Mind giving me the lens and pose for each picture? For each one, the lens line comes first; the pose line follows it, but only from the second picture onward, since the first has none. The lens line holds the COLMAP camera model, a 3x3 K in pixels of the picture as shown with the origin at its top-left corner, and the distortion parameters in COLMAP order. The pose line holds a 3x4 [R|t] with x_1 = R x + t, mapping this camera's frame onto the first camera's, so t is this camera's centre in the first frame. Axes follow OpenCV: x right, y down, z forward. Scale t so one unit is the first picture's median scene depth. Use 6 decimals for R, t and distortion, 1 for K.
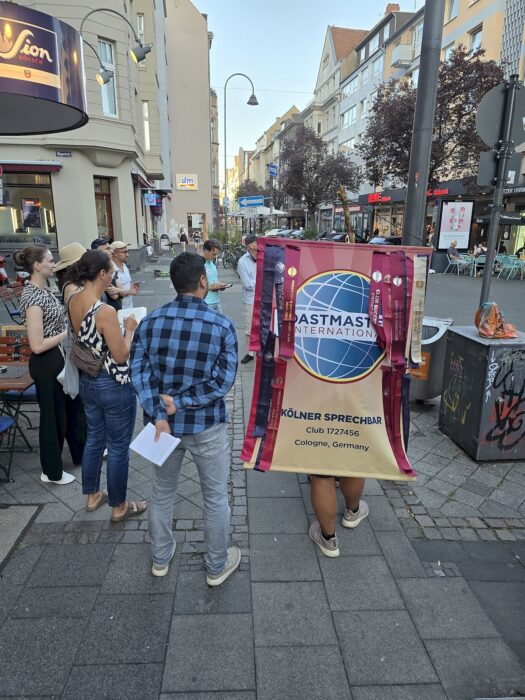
lens RADIAL K [[471.5, 0, 265.5], [0, 471.5, 339.8], [0, 0, 1]] dist [0.056484, -0.054619]
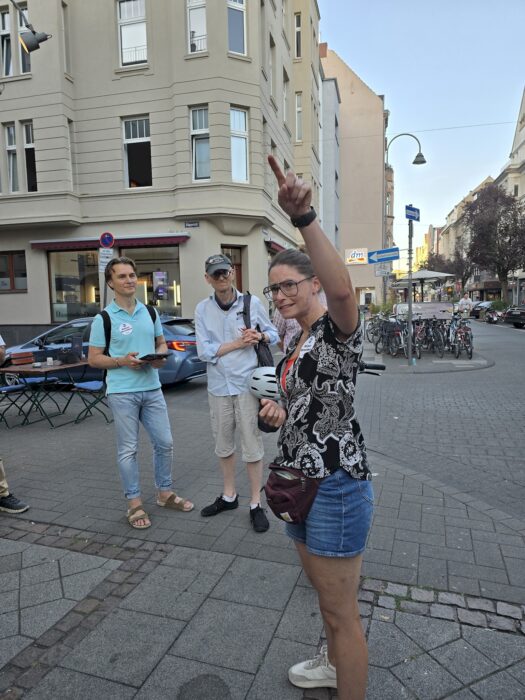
lens RADIAL K [[471.5, 0, 265.5], [0, 471.5, 339.8], [0, 0, 1]] dist [0.056484, -0.054619]
pose [[0.924988, 0.000156, -0.379996, 0.046323], [-0.062201, 0.986574, -0.151003, -0.014607], [0.374870, 0.163312, 0.912580, 0.131437]]
